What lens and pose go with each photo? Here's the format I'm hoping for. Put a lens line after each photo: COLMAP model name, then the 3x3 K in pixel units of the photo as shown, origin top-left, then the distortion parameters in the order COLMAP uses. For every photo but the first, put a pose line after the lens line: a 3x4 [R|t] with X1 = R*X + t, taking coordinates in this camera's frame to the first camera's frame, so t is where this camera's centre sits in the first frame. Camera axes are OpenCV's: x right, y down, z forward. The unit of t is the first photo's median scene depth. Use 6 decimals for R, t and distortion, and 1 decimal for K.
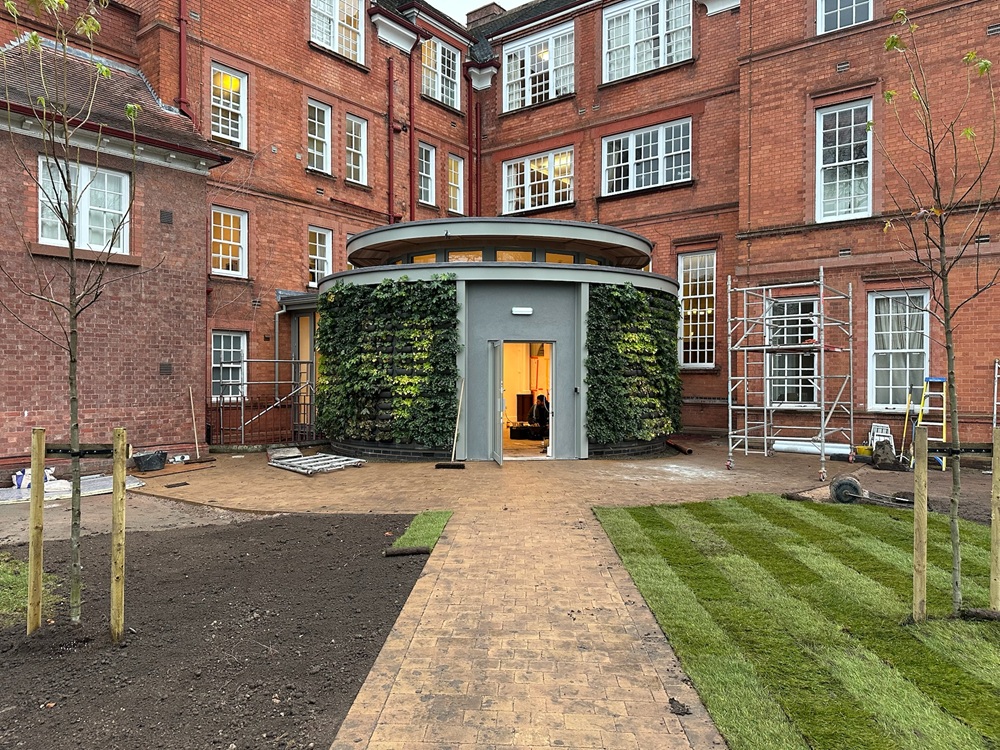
lens RADIAL K [[699.5, 0, 500.0], [0, 699.5, 375.0], [0, 0, 1]] dist [0.183904, -0.389891]
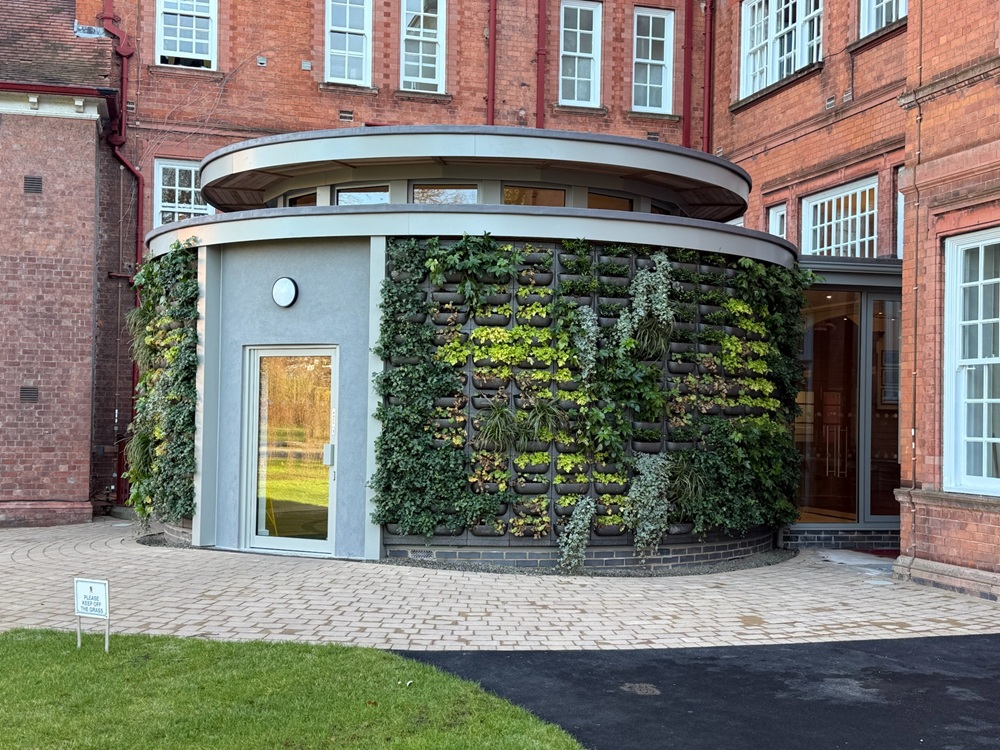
lens RADIAL K [[1273.9, 0, 500.0], [0, 1273.9, 375.0], [0, 0, 1]] dist [0.209428, -0.549592]
pose [[0.802117, -0.006576, -0.597130, 0.633880], [-0.014155, 0.999449, -0.030020, 0.003629], [0.596999, 0.032532, 0.801582, 0.215306]]
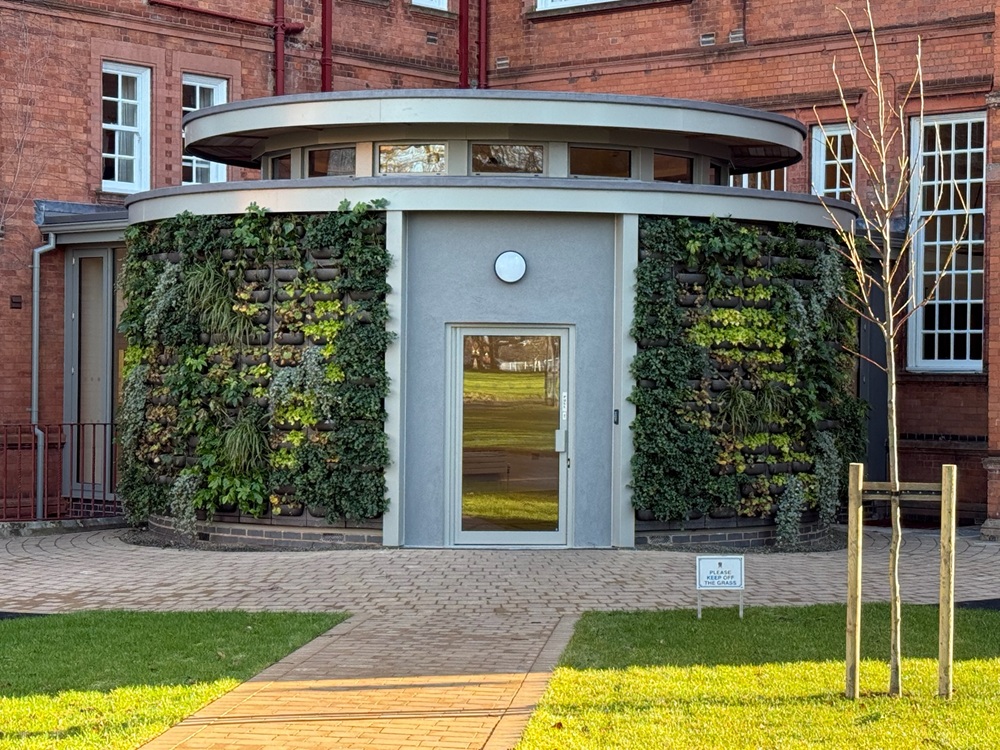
lens RADIAL K [[2208.0, 0, 517.9], [0, 2208.0, 372.9], [0, 0, 1]] dist [0.110956, 0.298716]
pose [[0.998343, 0.008589, -0.056903, 0.105642], [-0.008402, 0.999958, 0.003525, -0.014225], [0.056931, -0.003041, 0.998373, -0.528968]]
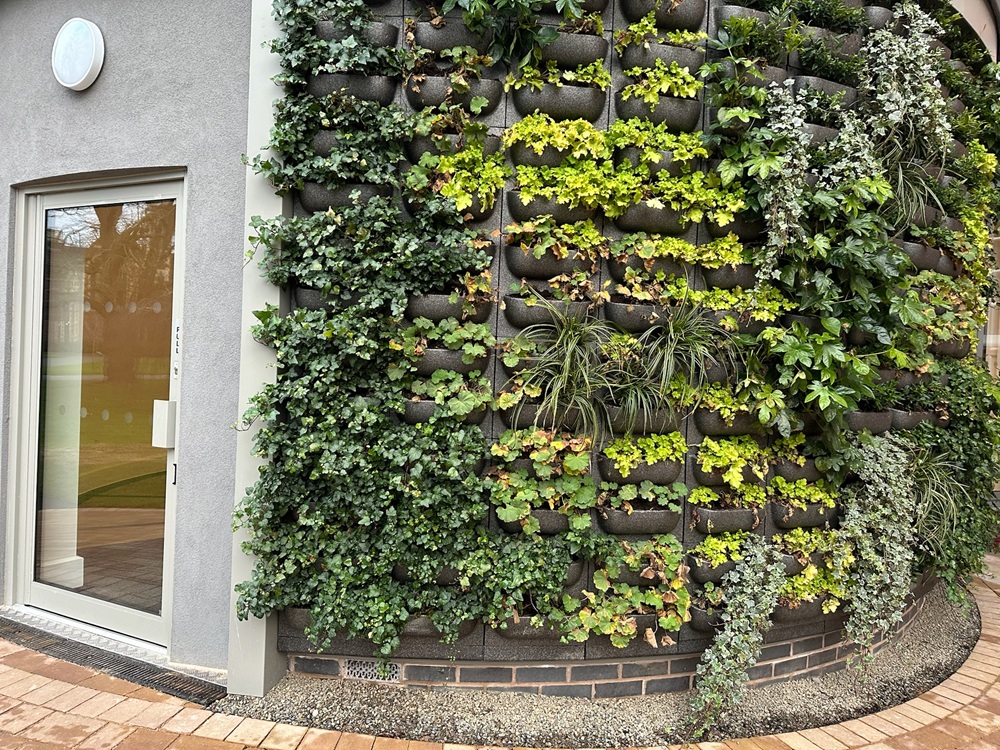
lens RADIAL K [[710.2, 0, 500.0], [0, 710.2, 375.0], [0, 0, 1]] dist [0.003673, 0.001780]
pose [[0.843958, 0.039676, -0.534939, 0.240910], [-0.038683, 0.999166, 0.013079, 0.011540], [0.535012, 0.009655, 0.844789, 0.690538]]
